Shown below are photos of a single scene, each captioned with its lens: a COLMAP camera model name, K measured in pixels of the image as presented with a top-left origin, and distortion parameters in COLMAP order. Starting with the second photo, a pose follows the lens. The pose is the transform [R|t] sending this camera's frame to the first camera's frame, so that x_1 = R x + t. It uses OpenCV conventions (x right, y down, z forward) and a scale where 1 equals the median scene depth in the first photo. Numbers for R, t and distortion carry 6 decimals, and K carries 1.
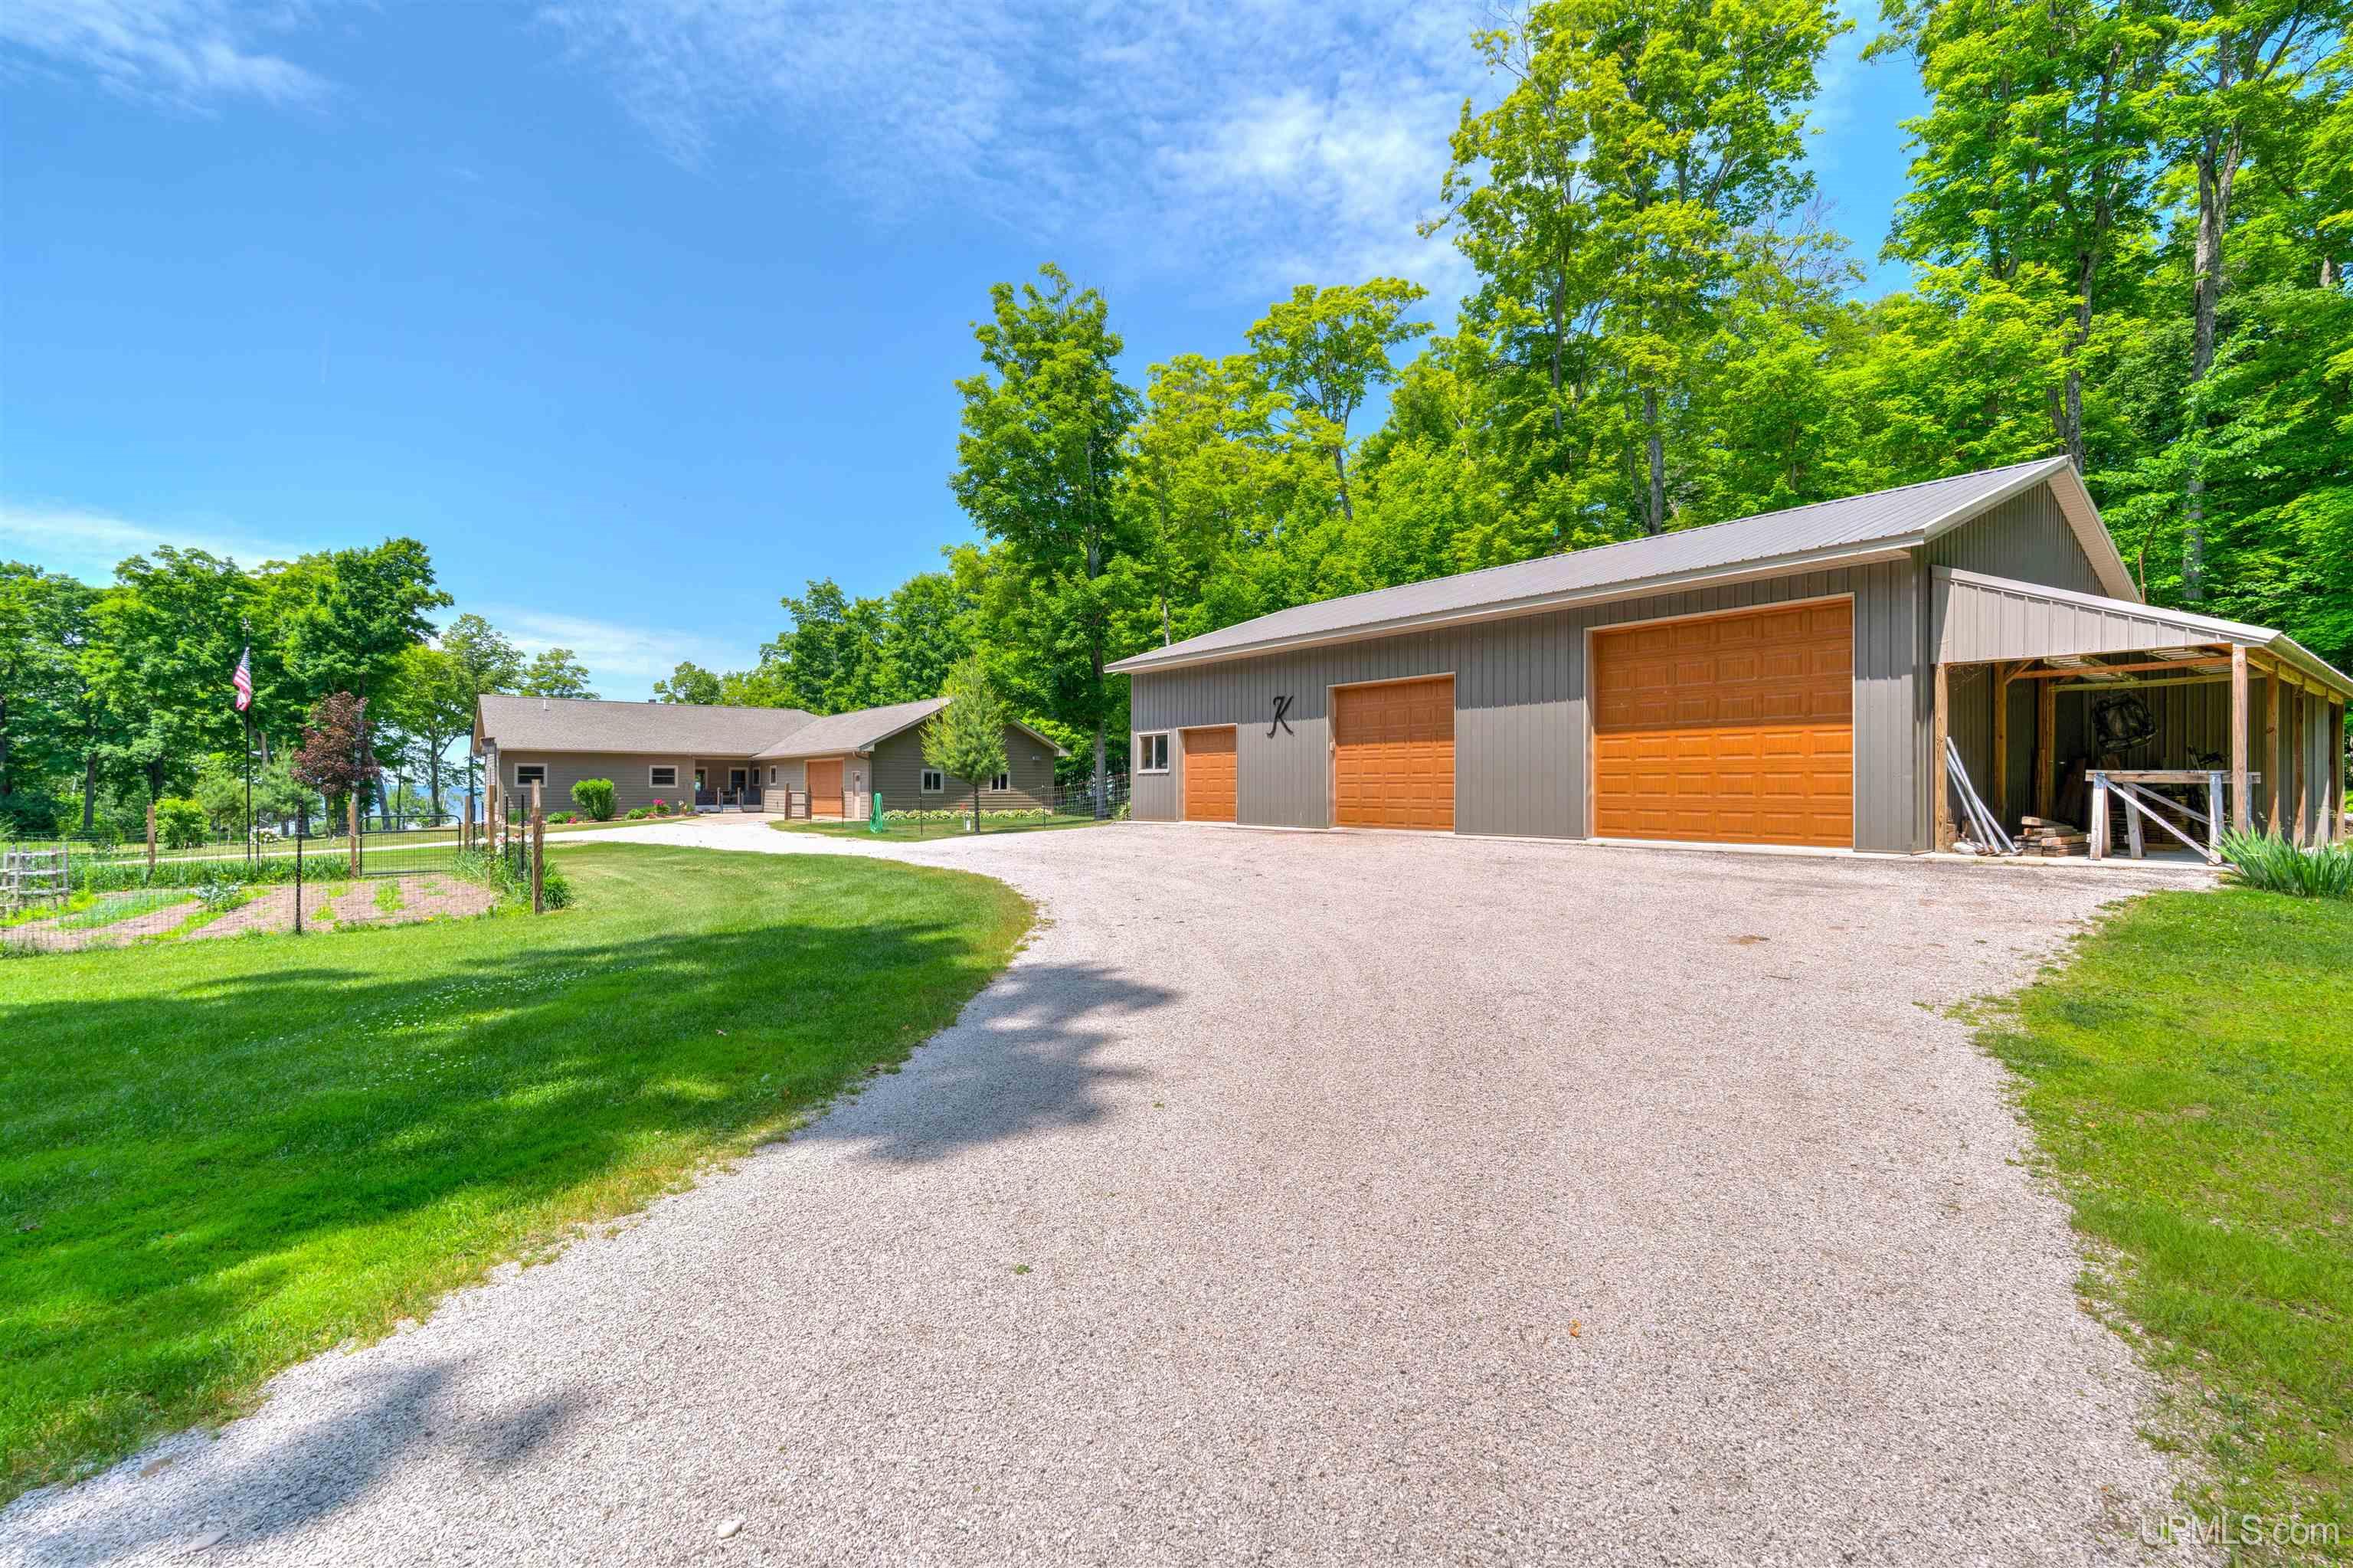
lens RADIAL K [[1044.1, 0, 1176.8], [0, 1044.1, 789.9], [0, 0, 1]] dist [0.000704, -0.000646]
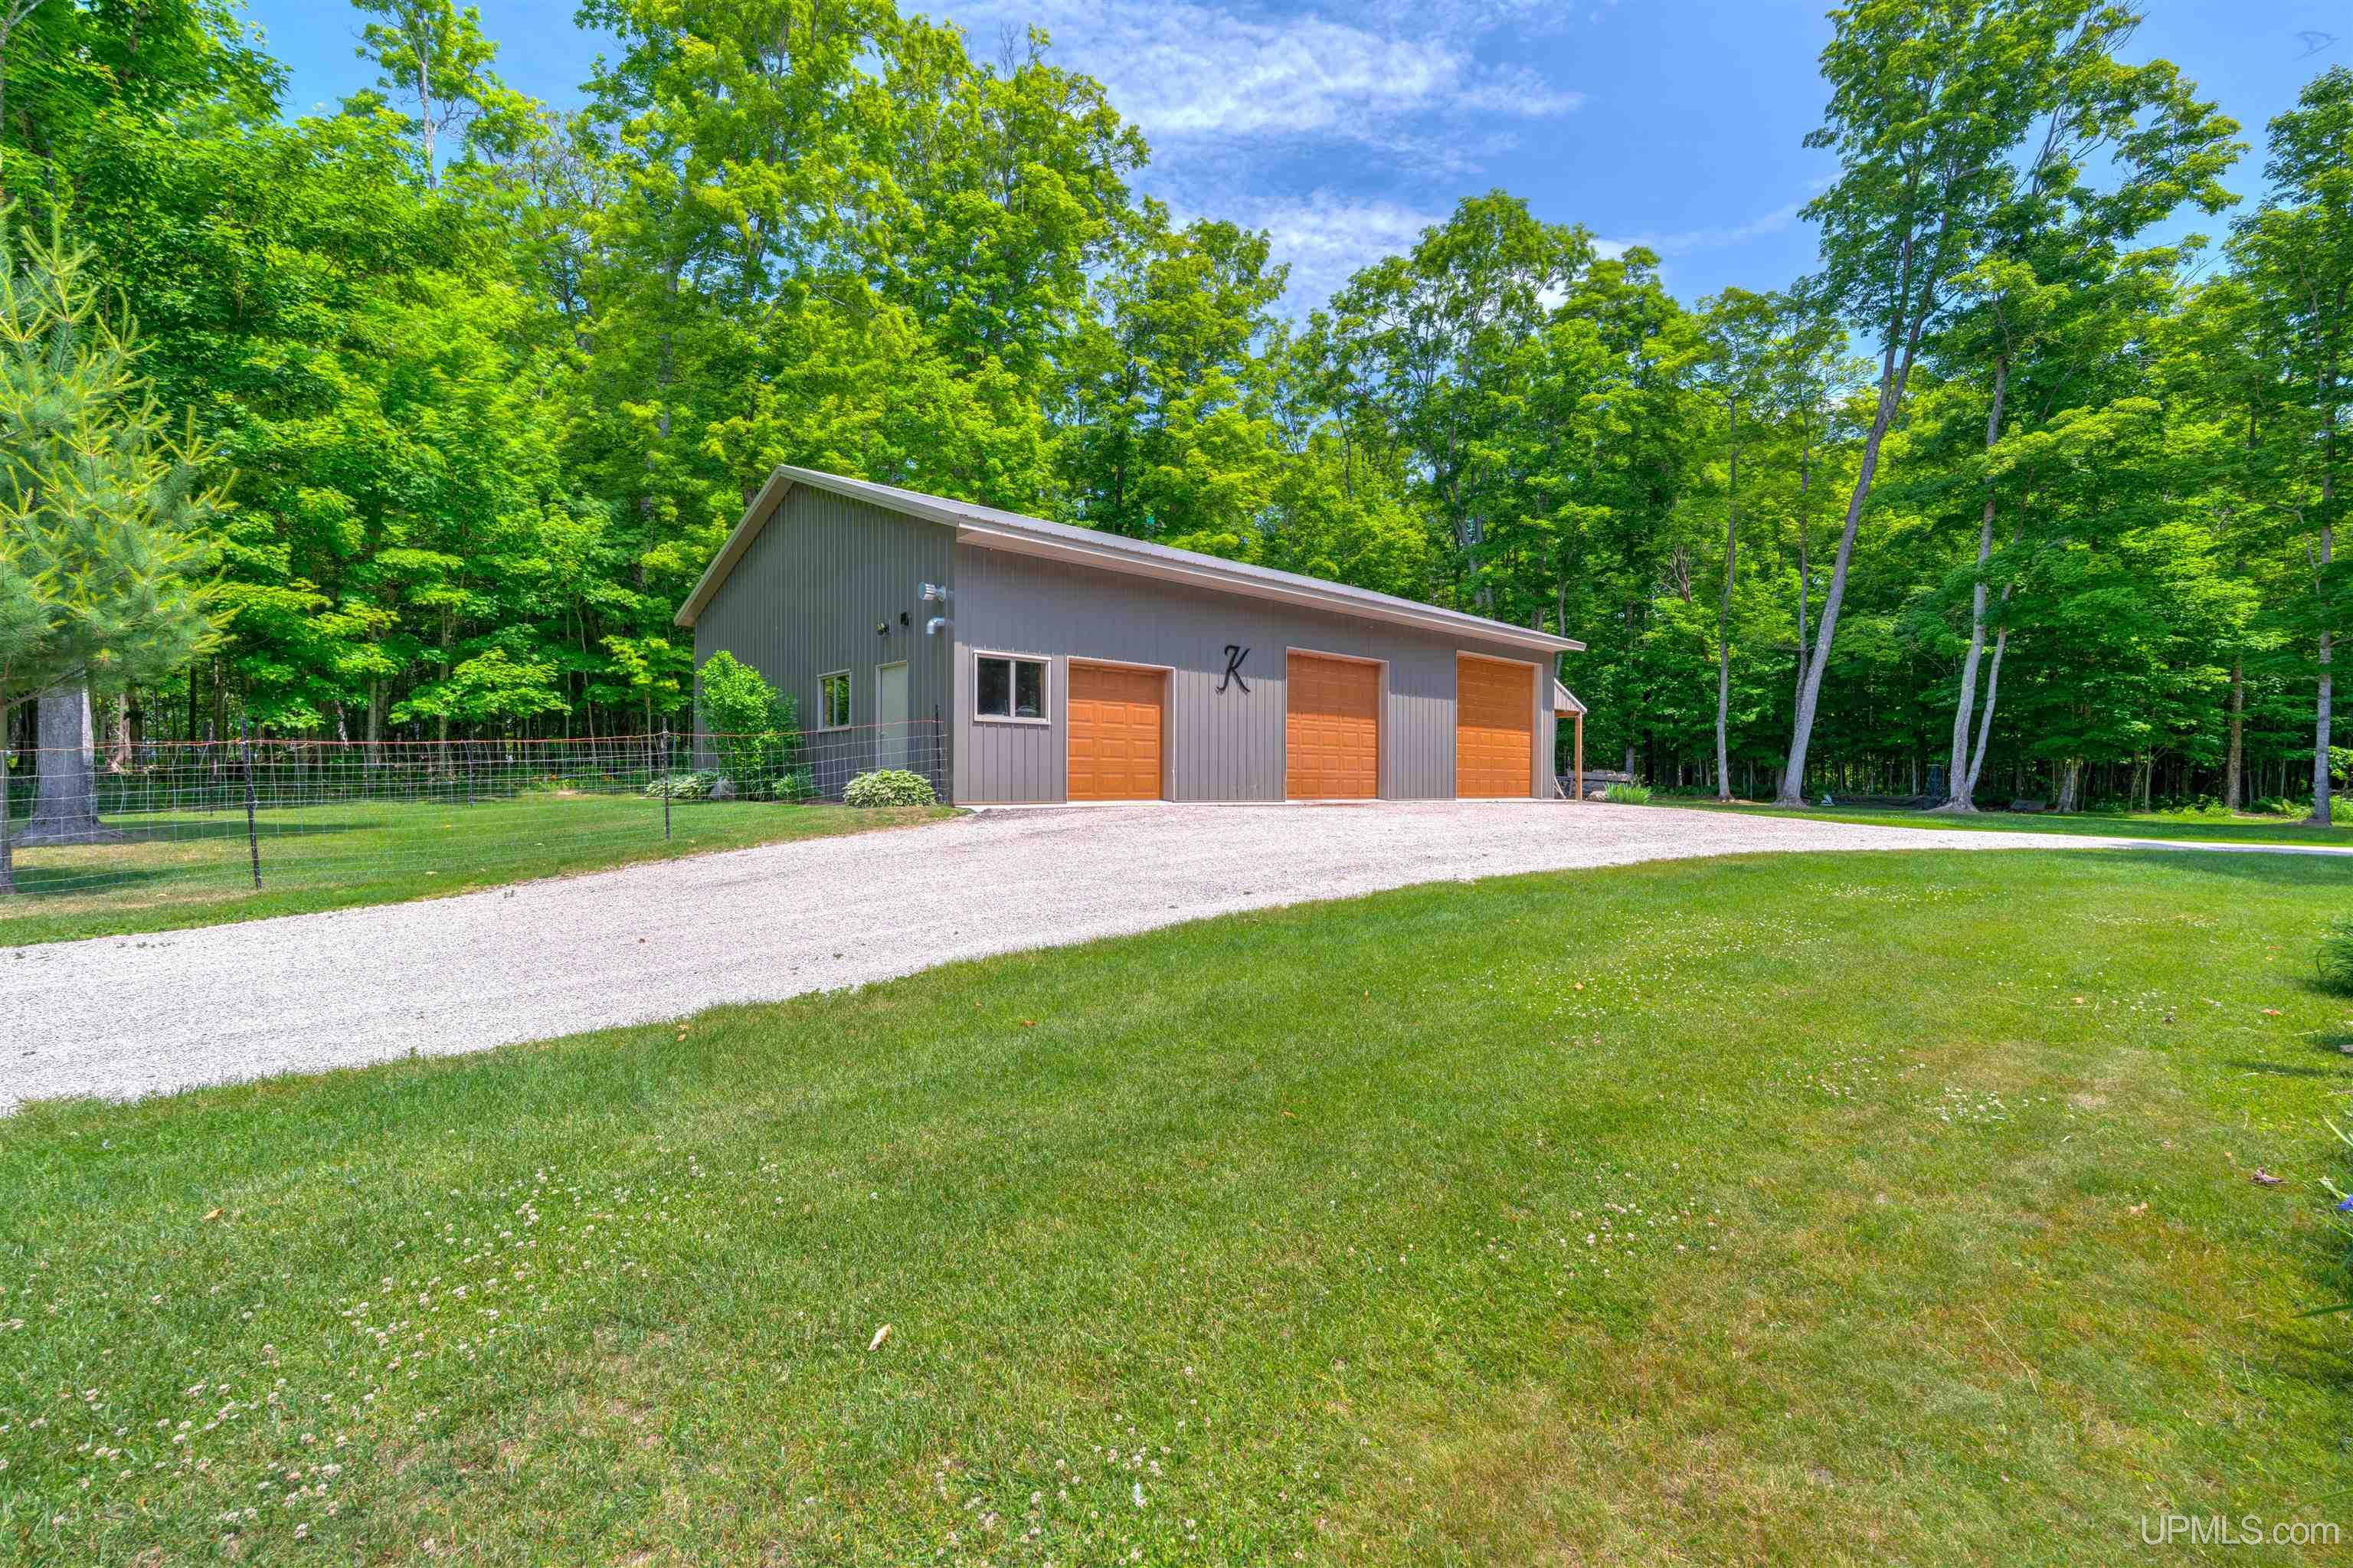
lens RADIAL K [[1044.1, 0, 1176.8], [0, 1044.1, 789.9], [0, 0, 1]] dist [0.000704, -0.000646]
pose [[-0.082109, -0.004360, 0.996614, -0.236902], [-0.003681, 0.999985, 0.004072, 0.007178], [-0.996617, -0.003334, -0.082123, 0.363527]]
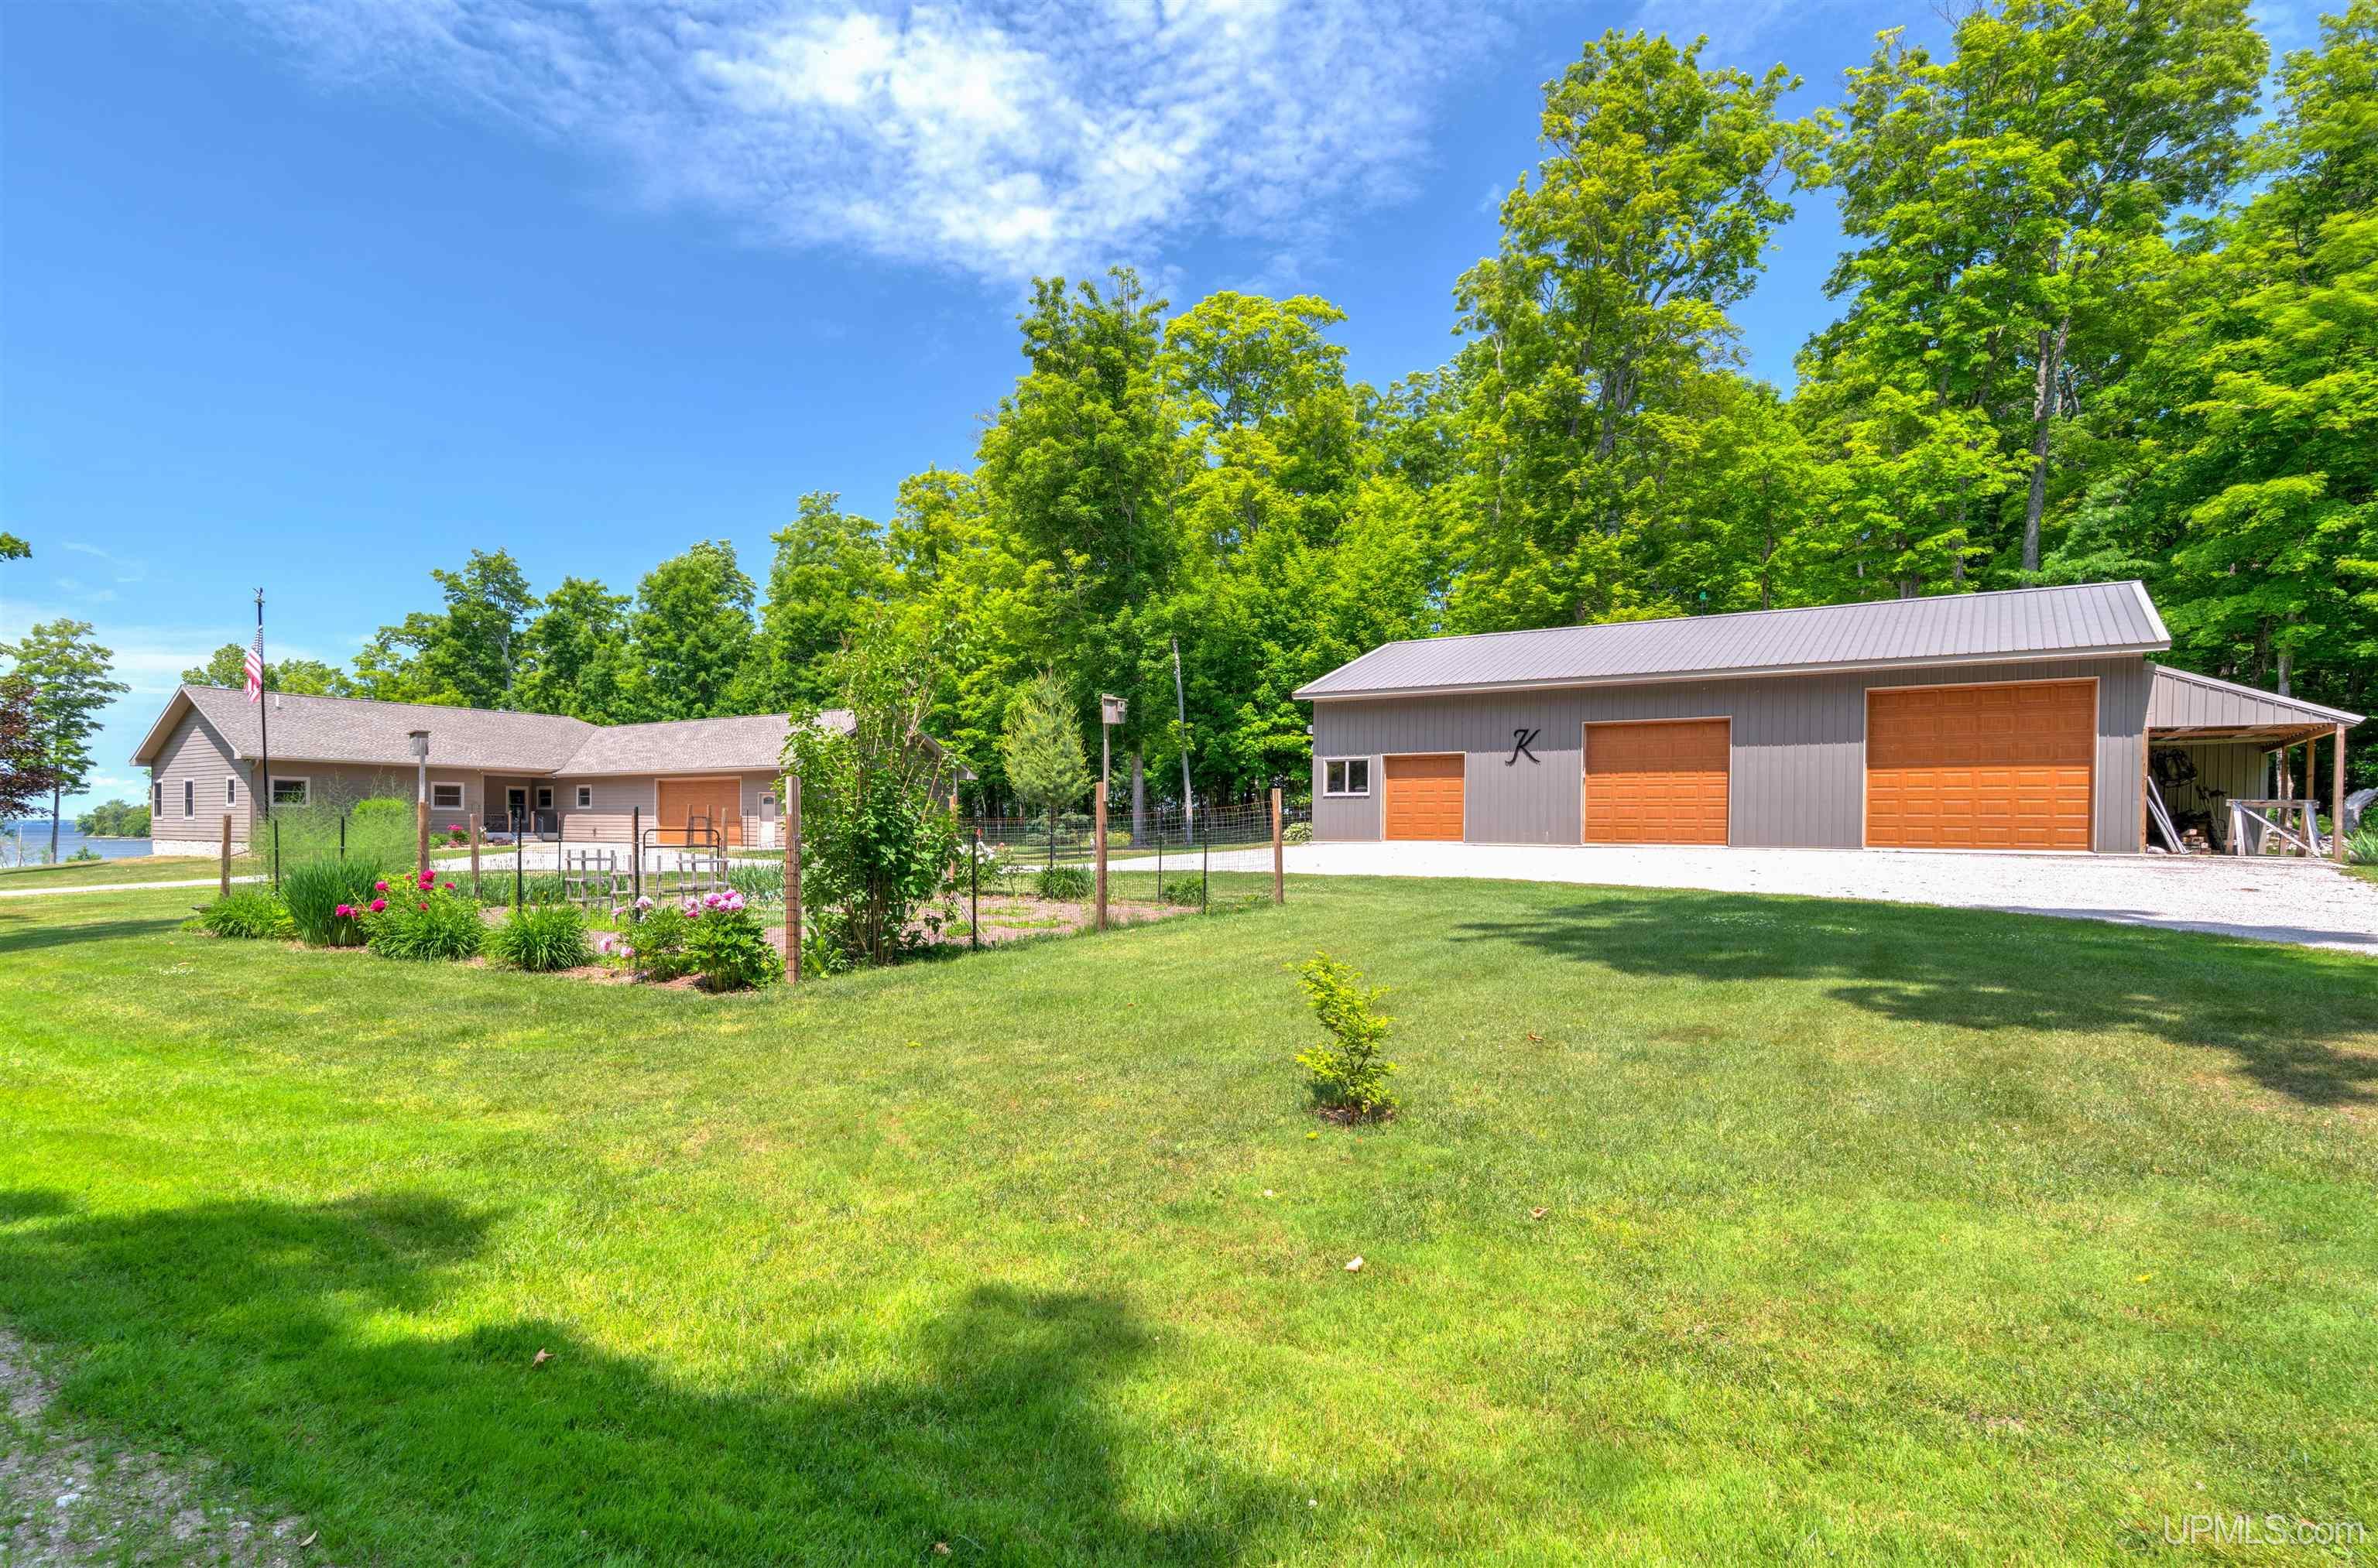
lens RADIAL K [[1241.1, 0, 1112.9], [0, 1241.1, 857.8], [0, 0, 1]] dist [-0.005199, -0.002133]
pose [[0.955718, -0.001259, 0.294281, -0.235570], [-0.006352, 0.999670, 0.024905, 0.006193], [-0.294215, -0.025671, 0.955394, -0.051098]]
